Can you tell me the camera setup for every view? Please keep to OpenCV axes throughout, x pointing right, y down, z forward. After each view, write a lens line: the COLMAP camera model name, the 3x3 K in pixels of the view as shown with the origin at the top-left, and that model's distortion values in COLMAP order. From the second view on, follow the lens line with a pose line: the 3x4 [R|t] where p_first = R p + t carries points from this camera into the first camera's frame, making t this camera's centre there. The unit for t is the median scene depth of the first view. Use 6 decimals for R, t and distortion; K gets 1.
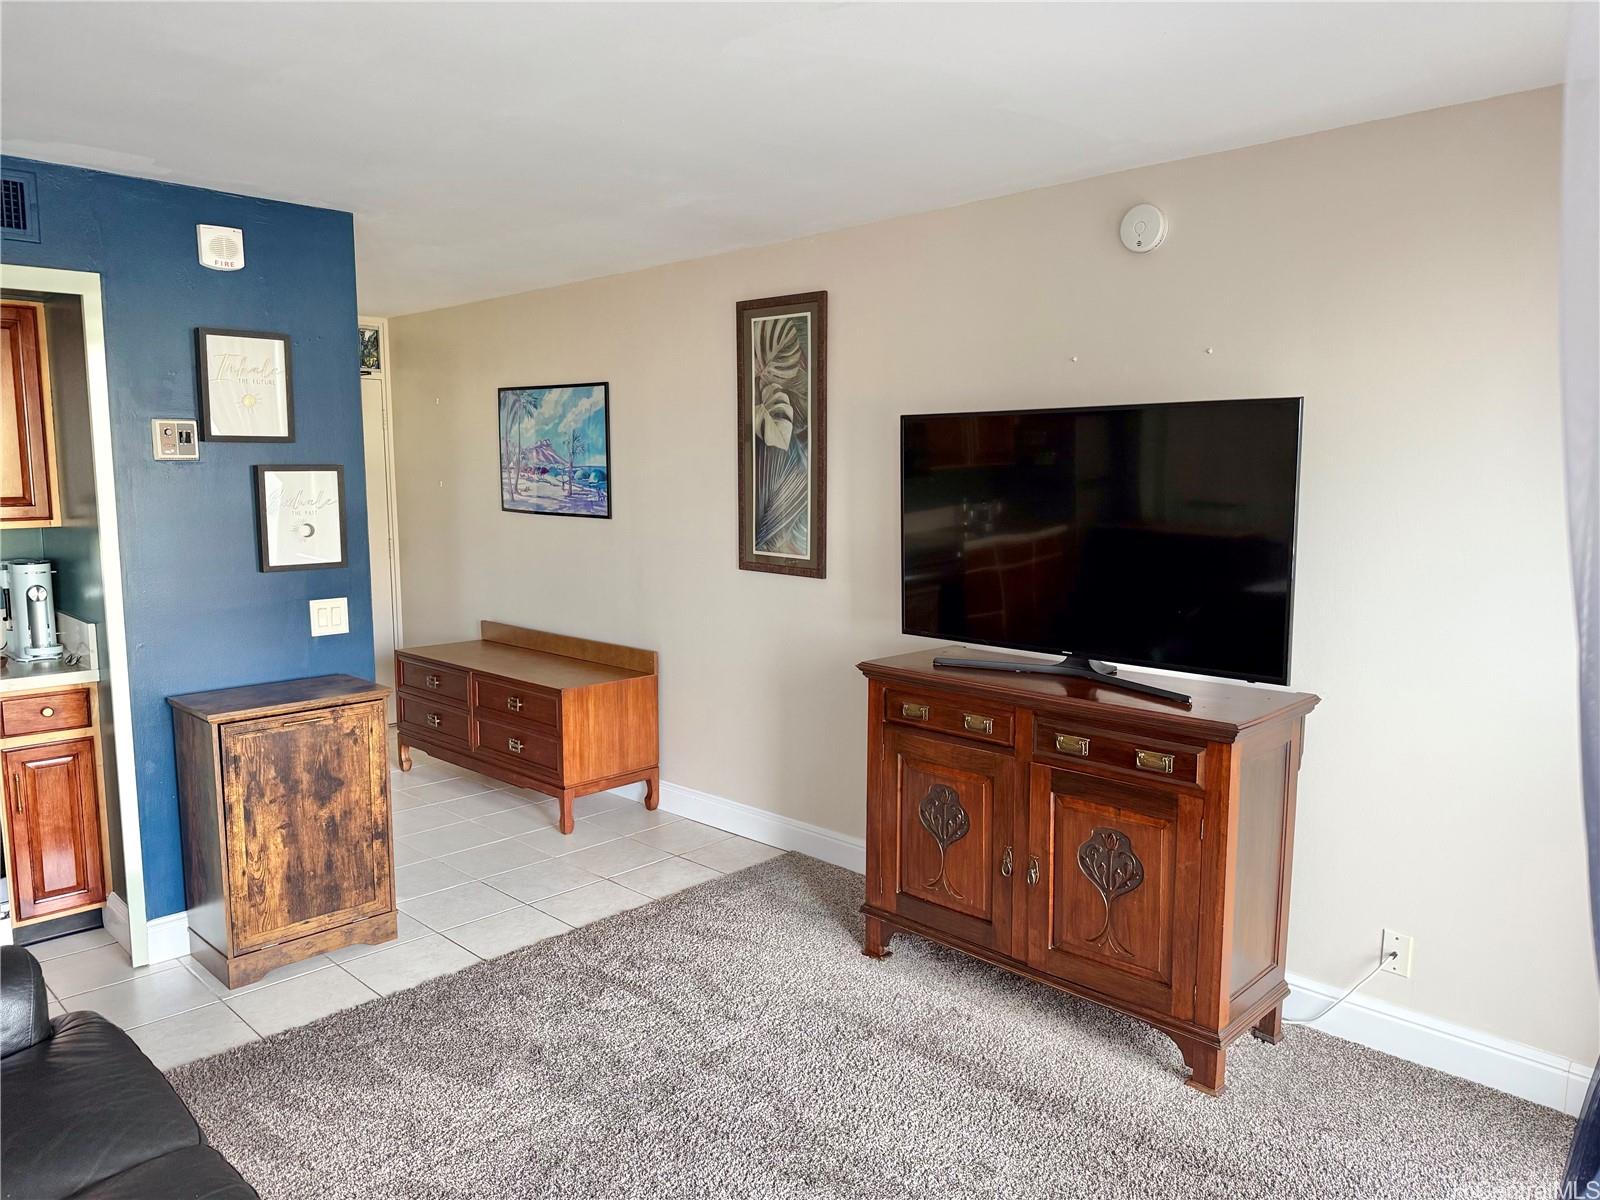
lens RADIAL K [[1128.8, 0, 800.0], [0, 1128.8, 600.0], [0, 0, 1]] dist [0.084940, -0.077814]
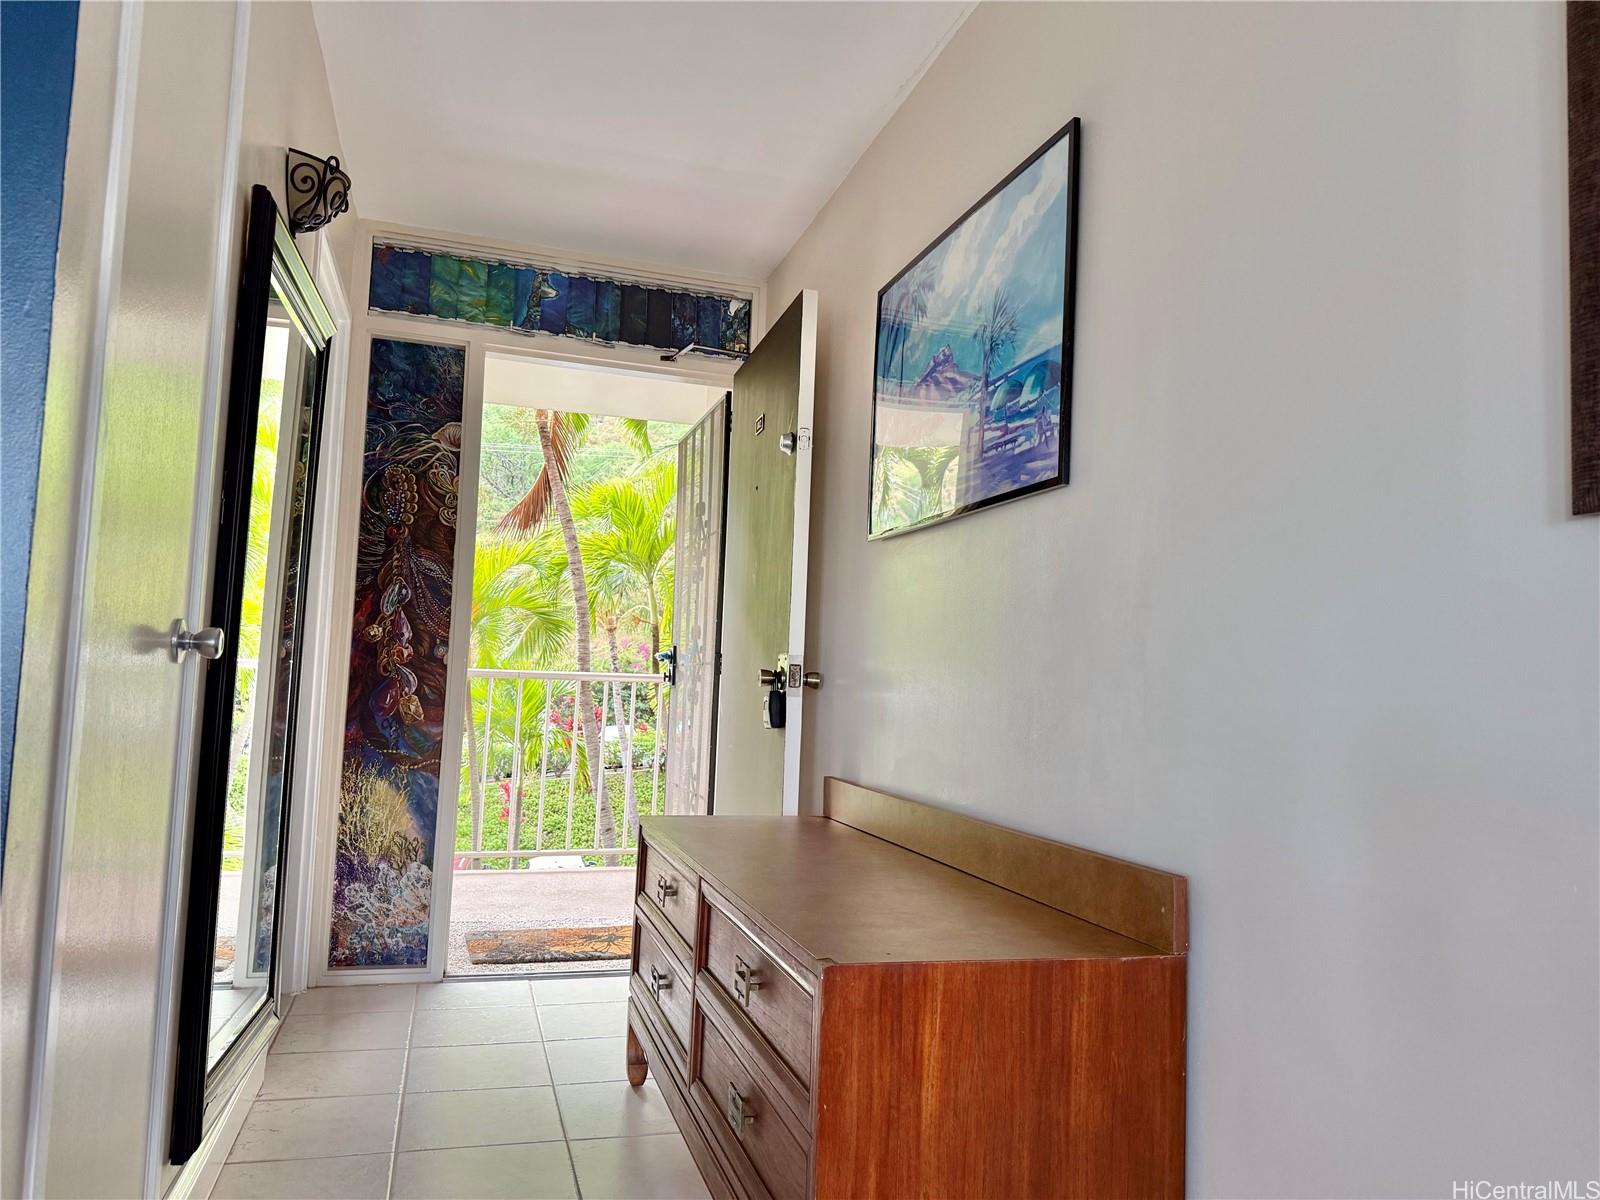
lens RADIAL K [[1128.8, 0, 800.0], [0, 1128.8, 600.0], [0, 0, 1]] dist [0.084940, -0.077814]
pose [[0.878205, -0.001083, -0.478283, -0.069789], [-0.098943, 0.977954, -0.183890, 0.038464], [0.467938, 0.208816, 0.858738, 0.660622]]
